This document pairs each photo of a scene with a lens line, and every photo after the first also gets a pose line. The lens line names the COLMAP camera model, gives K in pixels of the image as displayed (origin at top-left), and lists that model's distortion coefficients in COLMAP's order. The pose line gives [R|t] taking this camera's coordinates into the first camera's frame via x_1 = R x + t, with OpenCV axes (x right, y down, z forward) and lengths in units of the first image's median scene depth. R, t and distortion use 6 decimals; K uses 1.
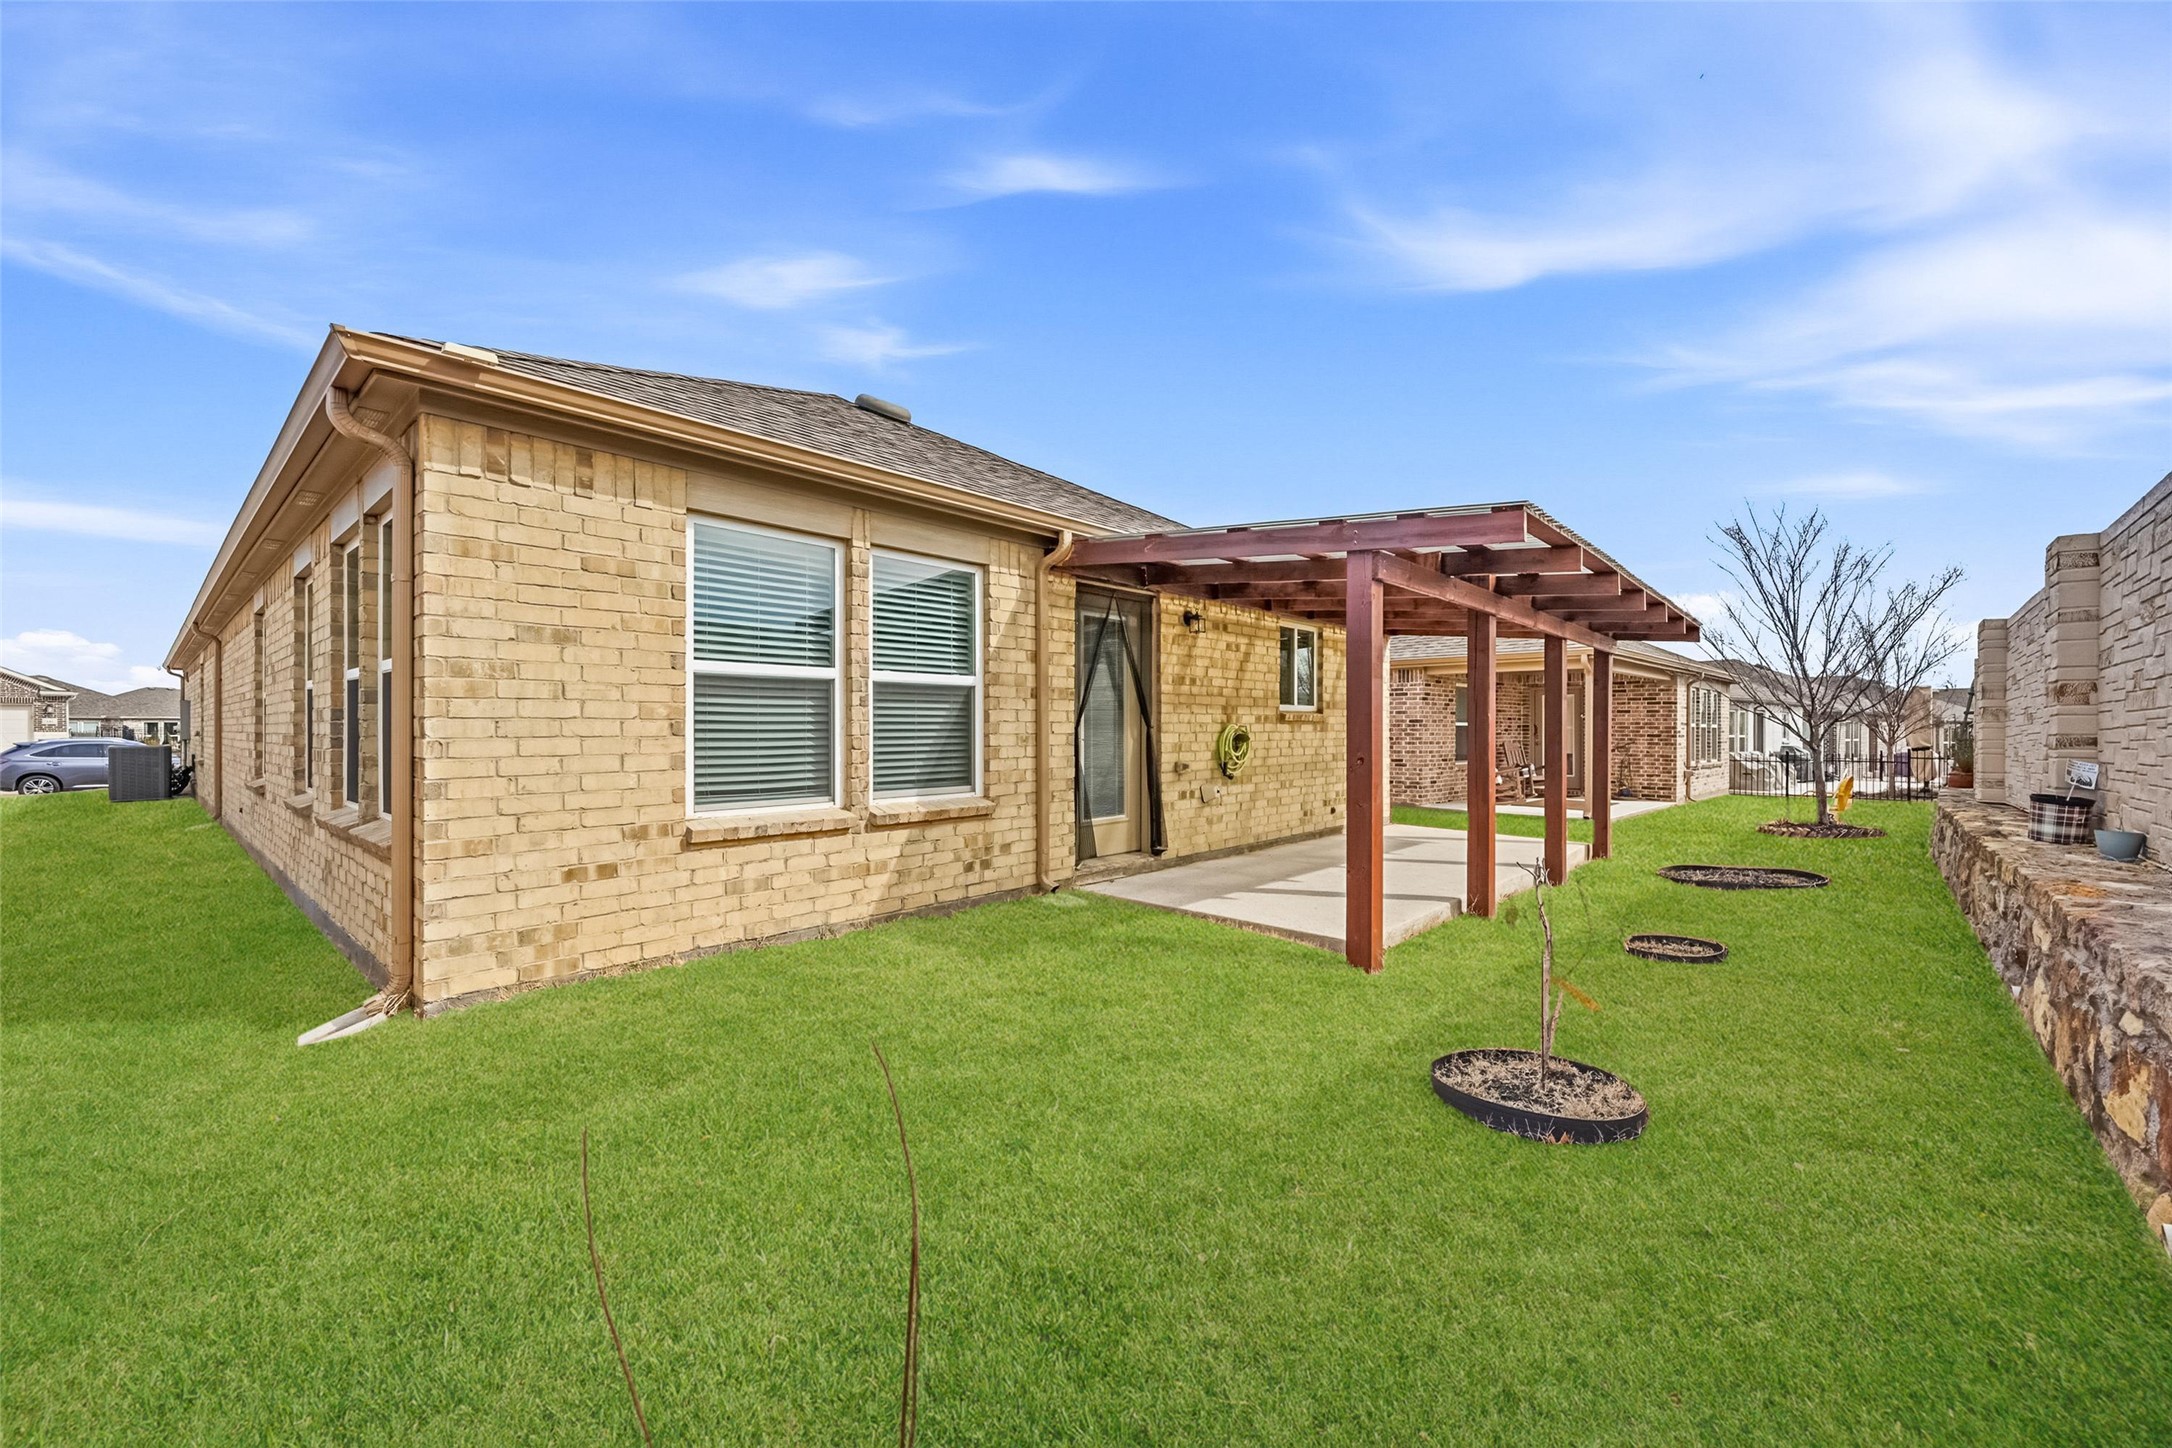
lens RADIAL K [[859.9, 0, 1089.6], [0, 859.9, 732.4], [0, 0, 1]] dist [-0.003835, 0.000468]
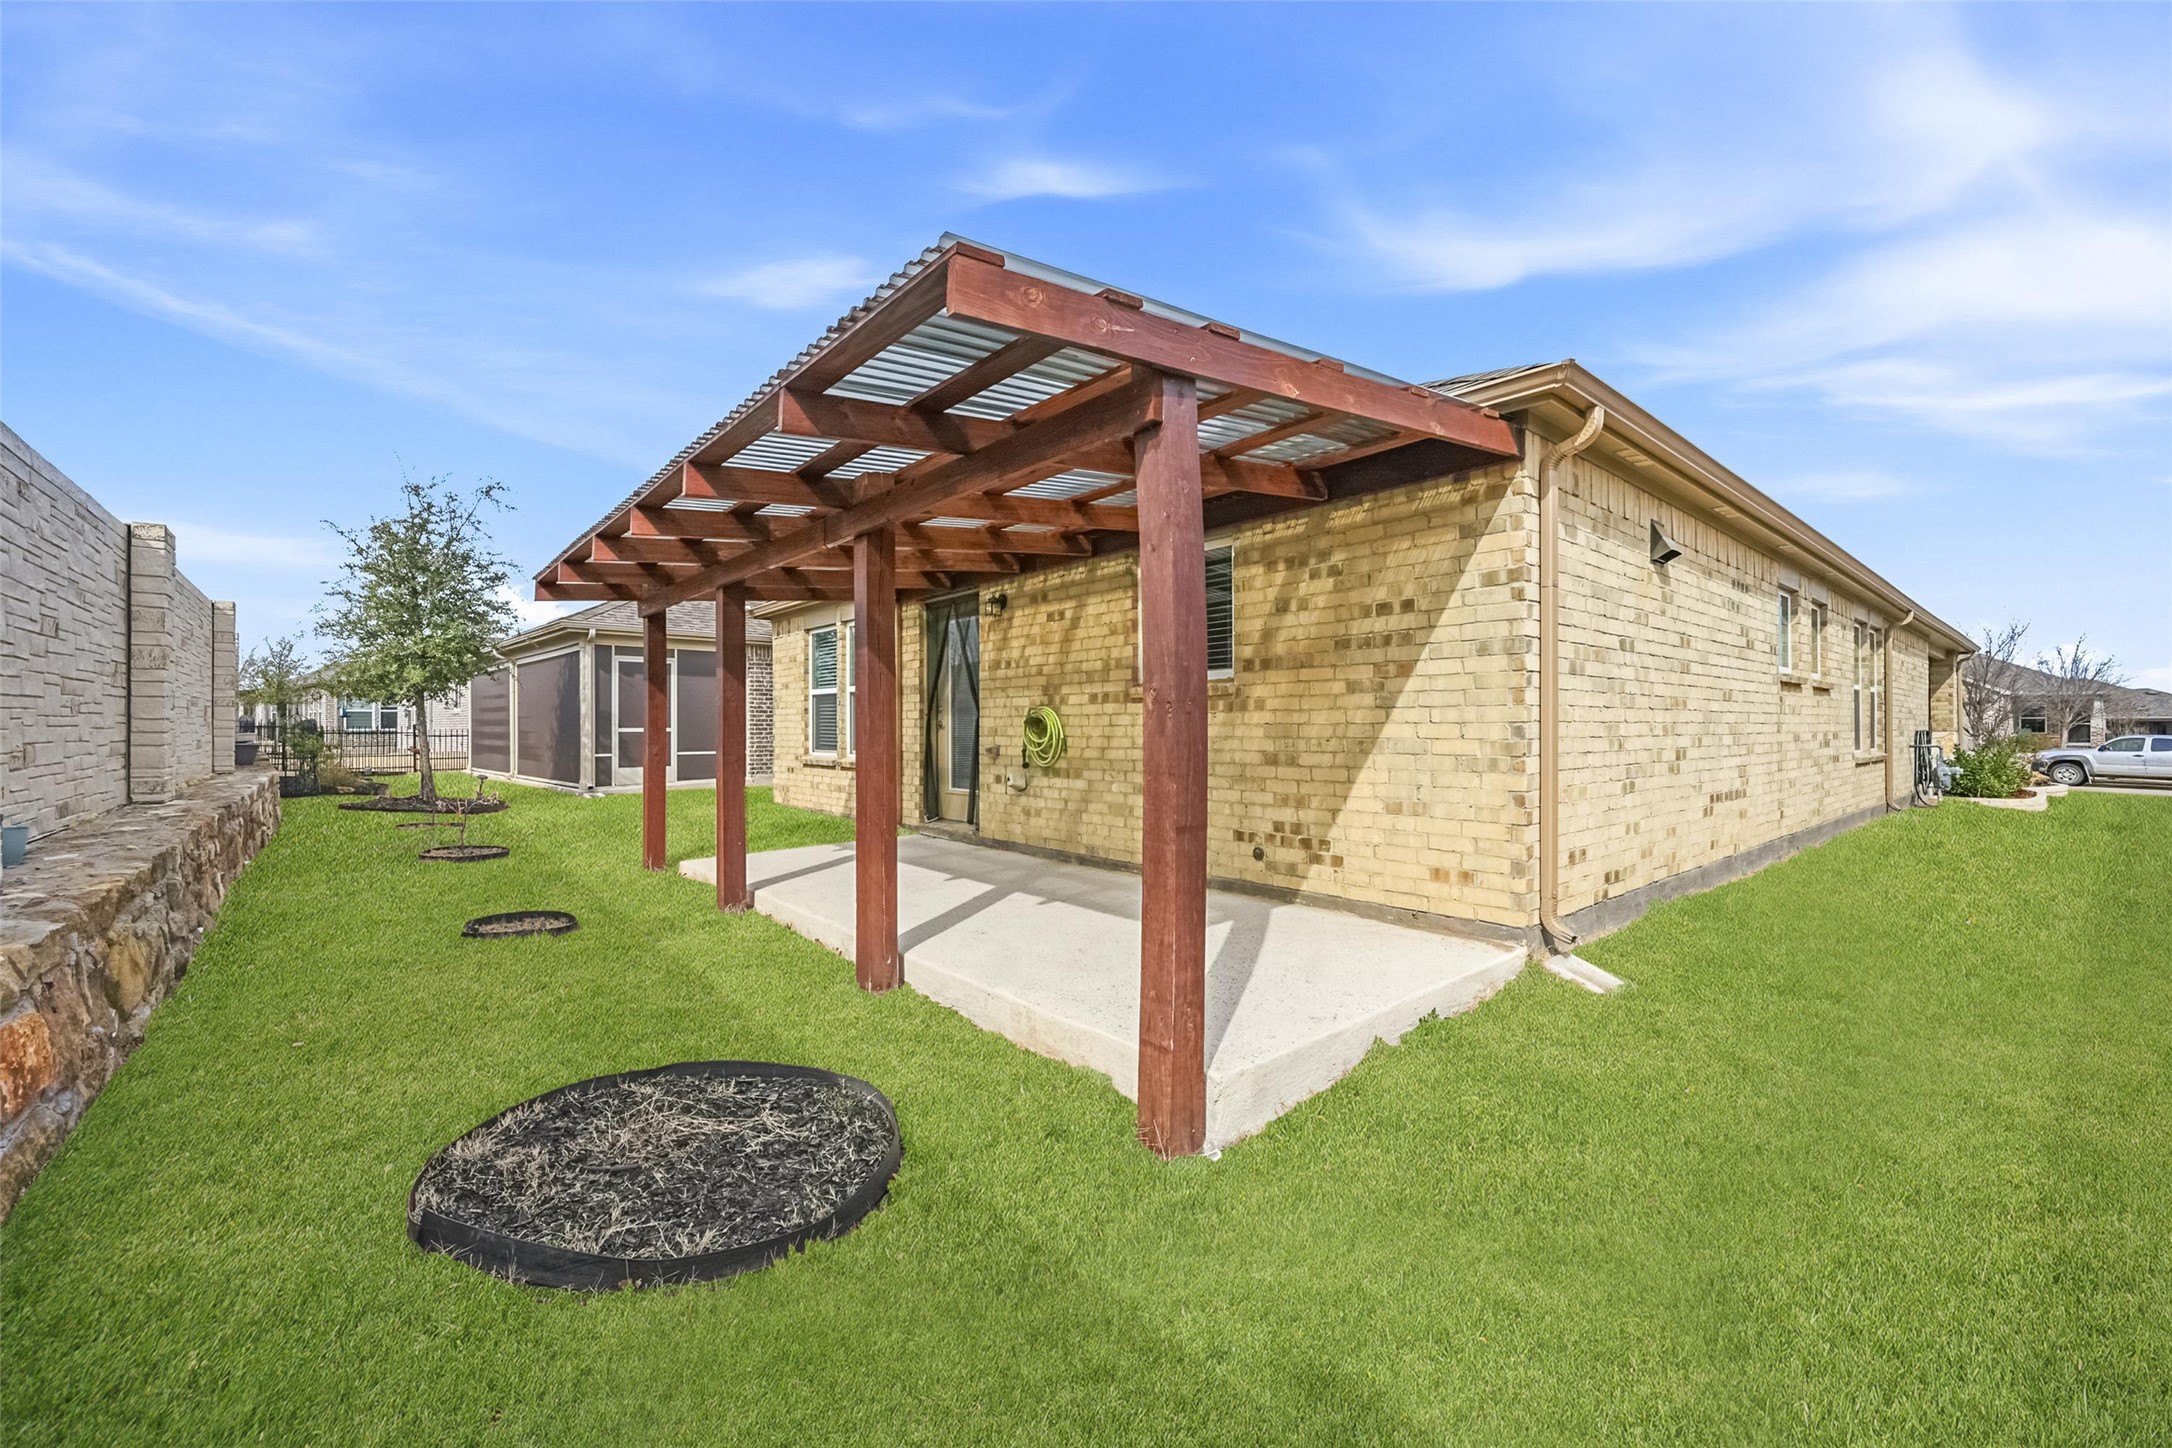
lens RADIAL K [[859.9, 0, 1090.6], [0, 859.9, 721.5], [0, 0, 1]] dist [-0.003835, 0.000468]
pose [[-0.132614, -0.006560, -0.991146, 1.030569], [-0.001933, 0.999978, -0.006360, 0.011223], [0.991166, 0.001072, -0.132624, 1.171282]]
